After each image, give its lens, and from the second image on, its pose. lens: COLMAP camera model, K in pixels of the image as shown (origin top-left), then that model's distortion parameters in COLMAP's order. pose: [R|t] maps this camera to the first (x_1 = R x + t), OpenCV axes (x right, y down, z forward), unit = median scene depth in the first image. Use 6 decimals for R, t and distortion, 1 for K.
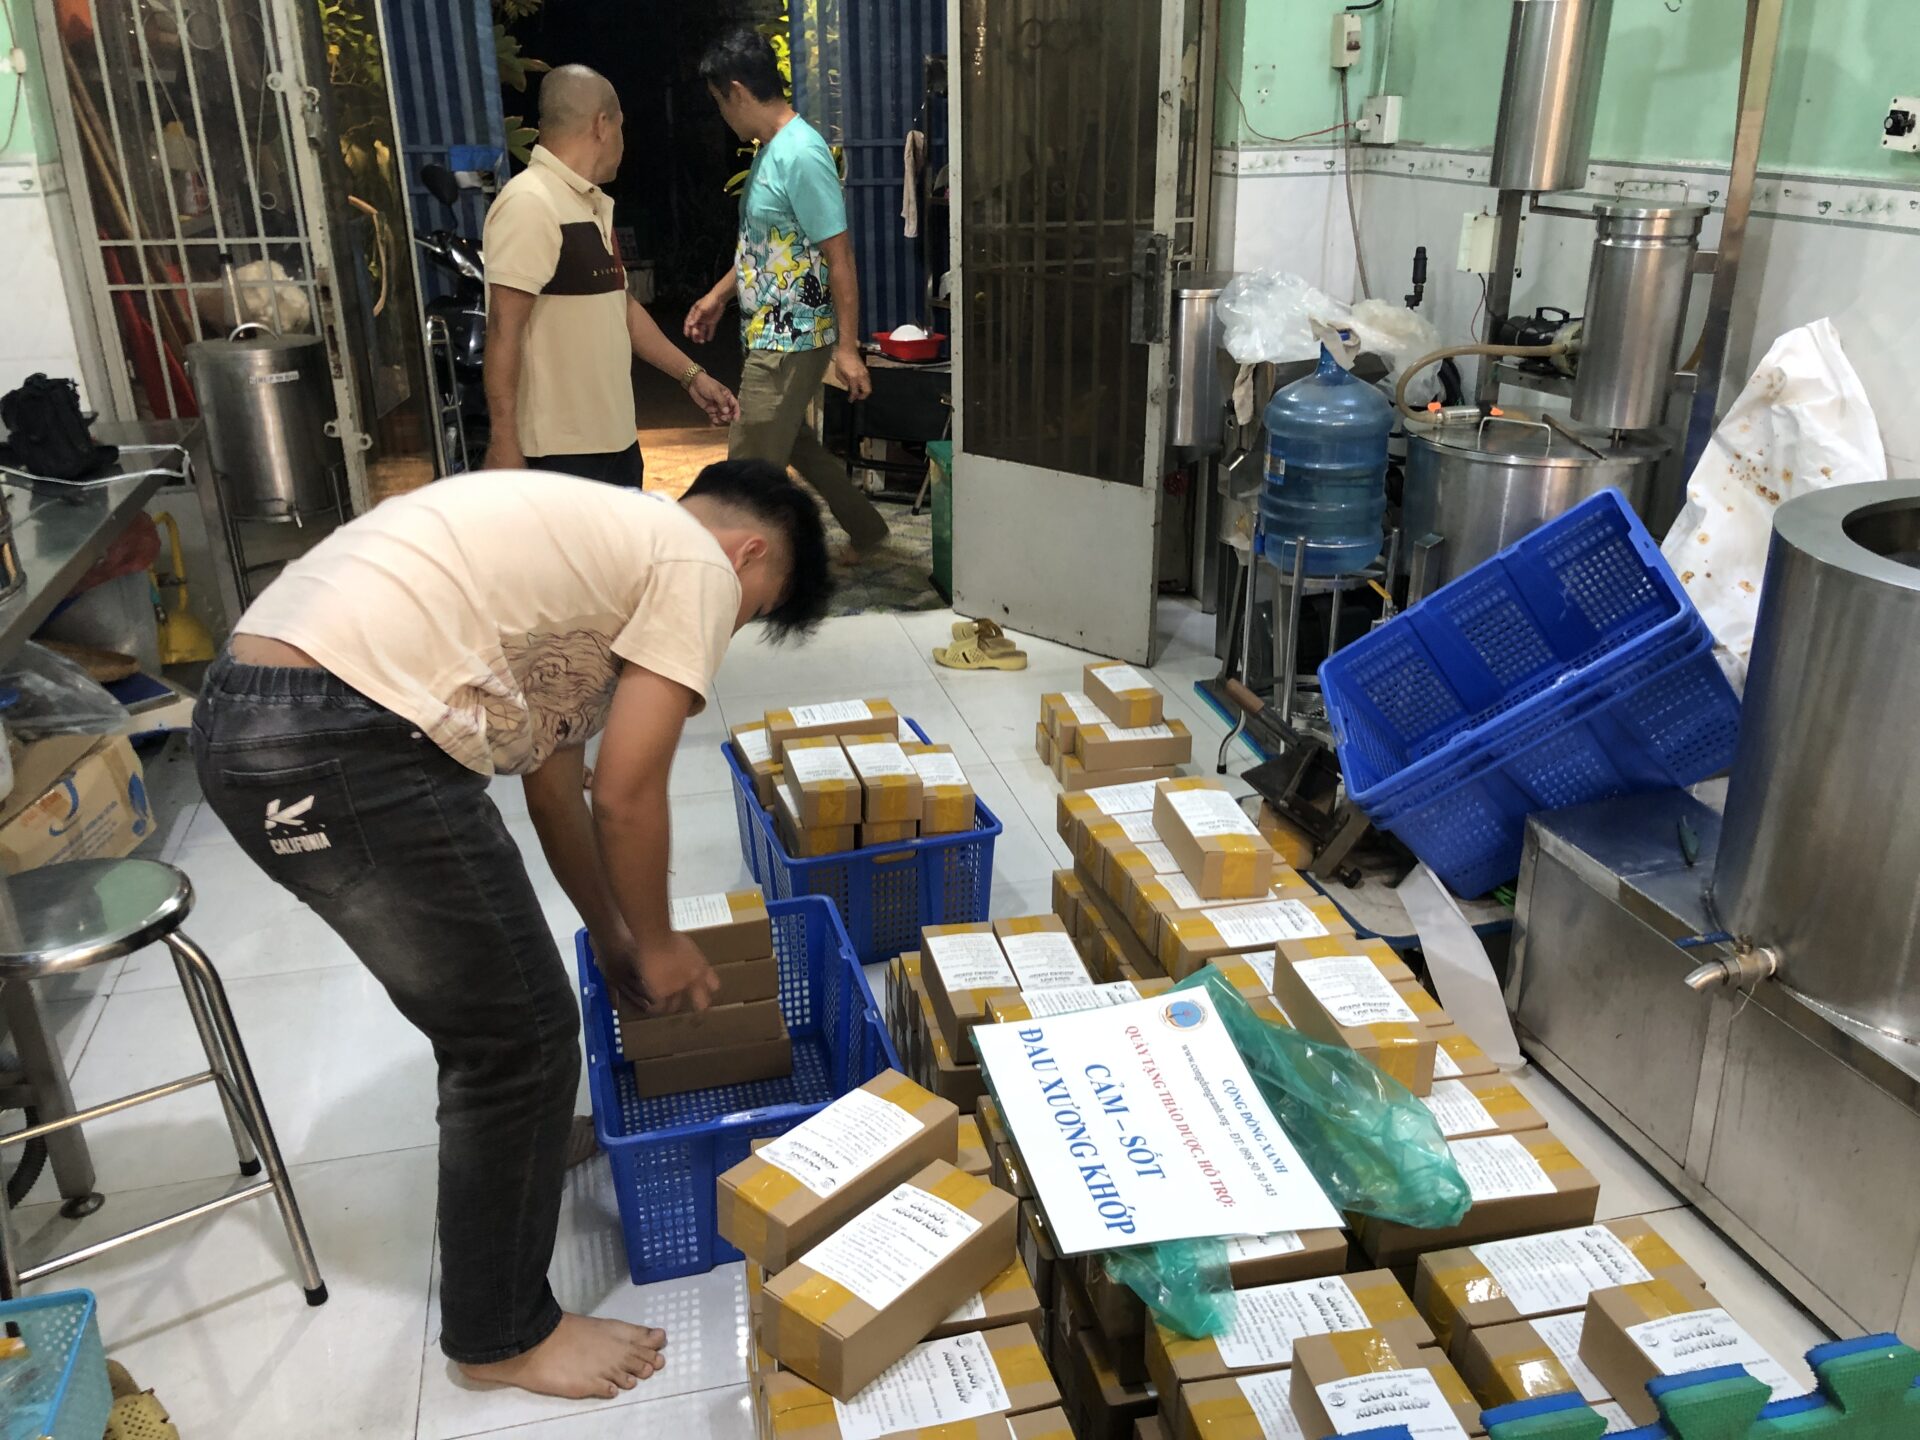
lens RADIAL K [[1533.1, 0, 960.0], [0, 1533.1, 720.0], [0, 0, 1]] dist [0.014393, -0.001531]
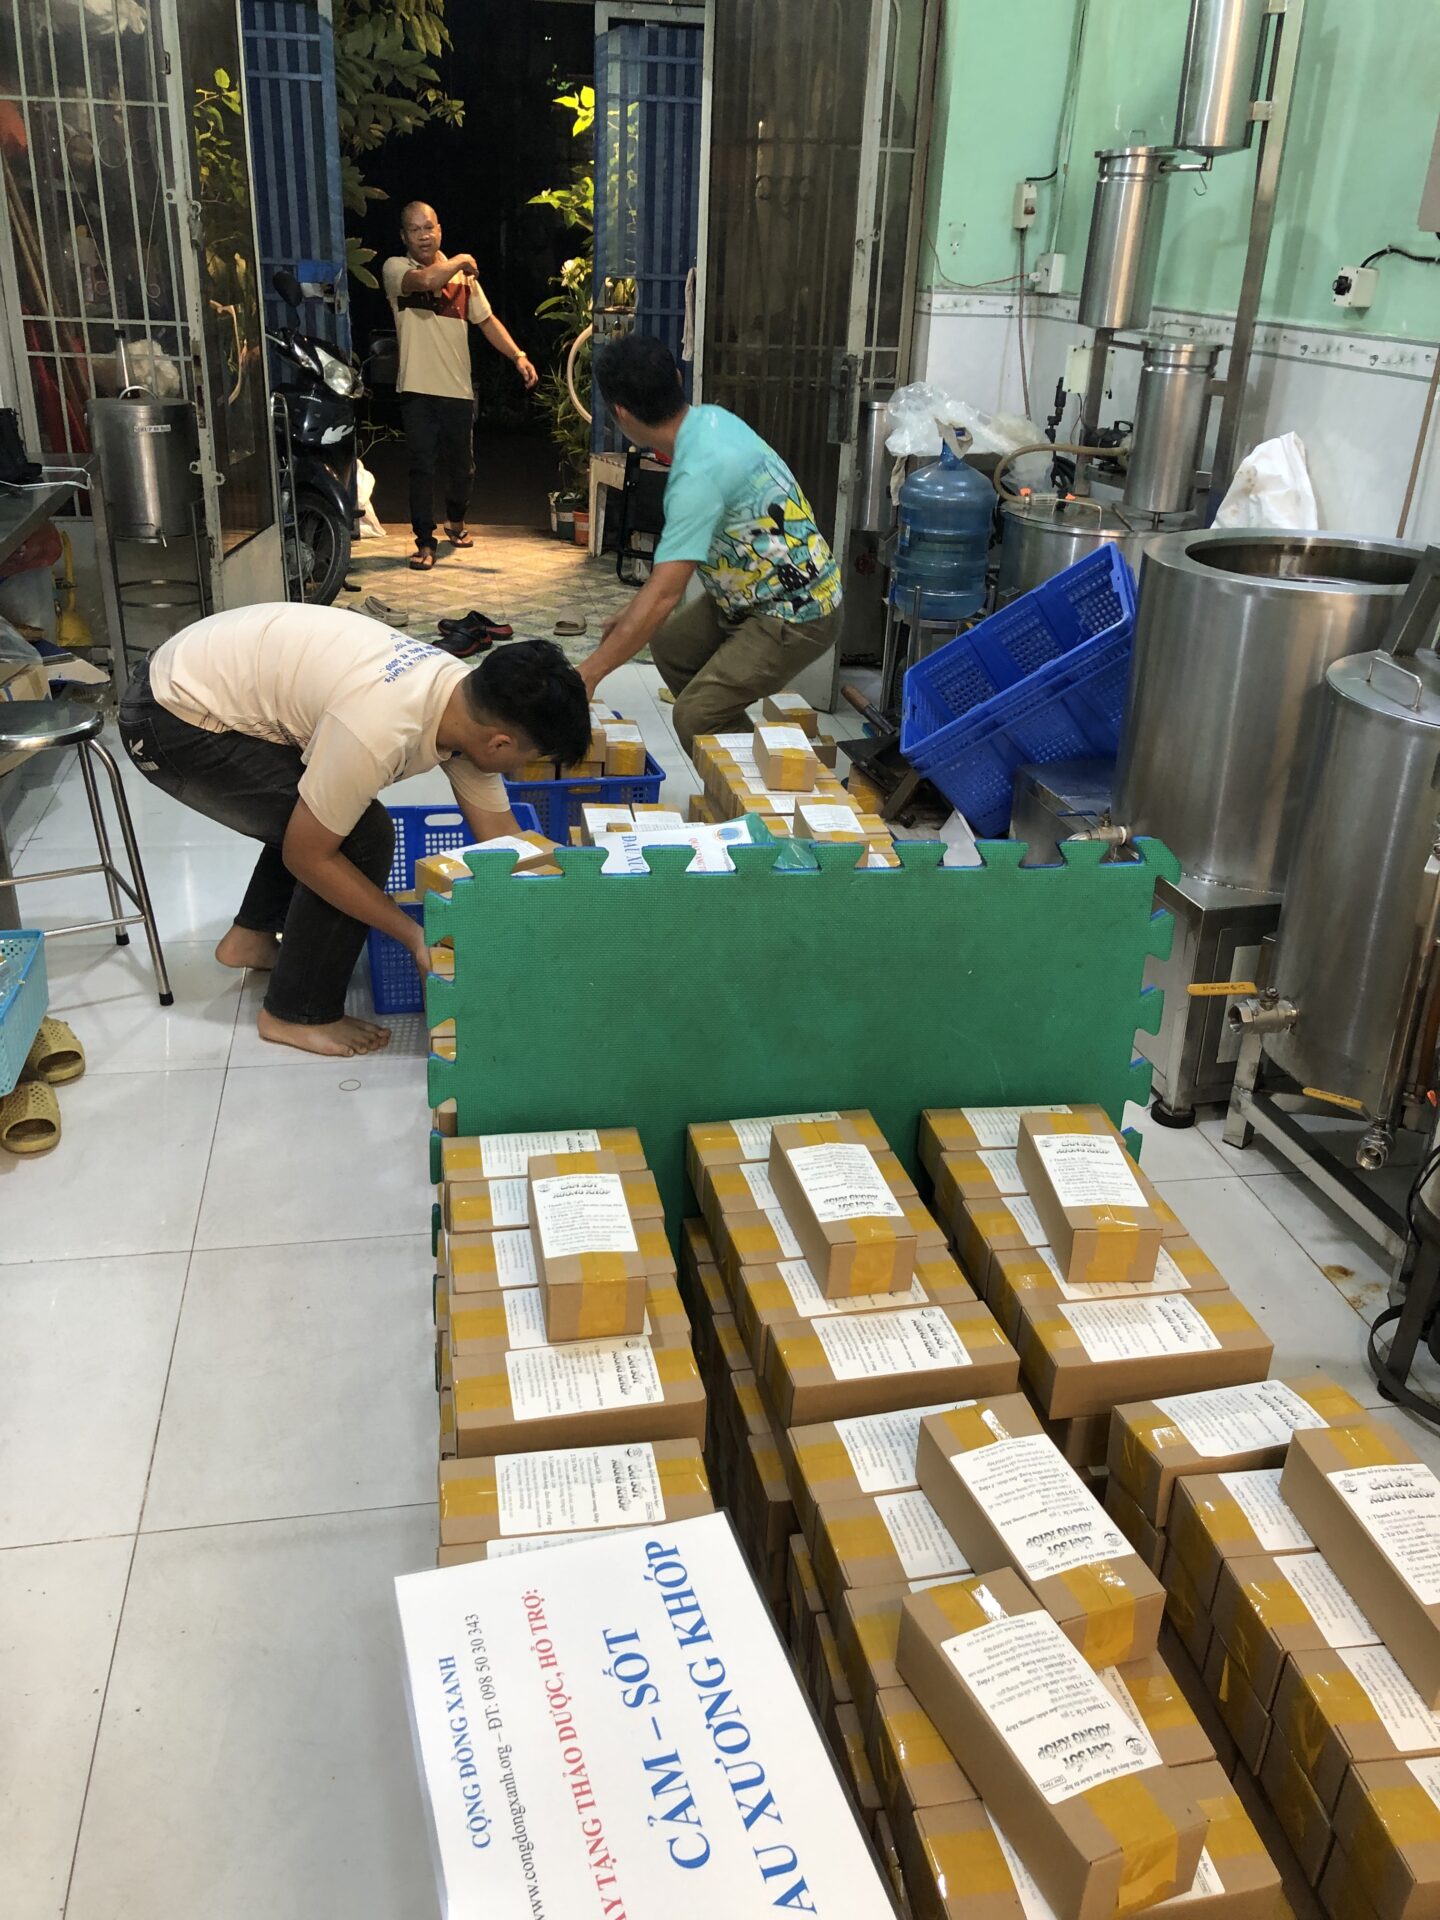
lens RADIAL K [[1585.7, 0, 720.0], [0, 1585.7, 960.0], [0, 0, 1]] dist [-0.002220, 0.020485]
pose [[0.996804, 0.069598, -0.039220, 0.111335], [-0.068116, 0.996955, 0.037948, 0.137861], [0.041741, -0.035155, 0.998510, -0.322457]]
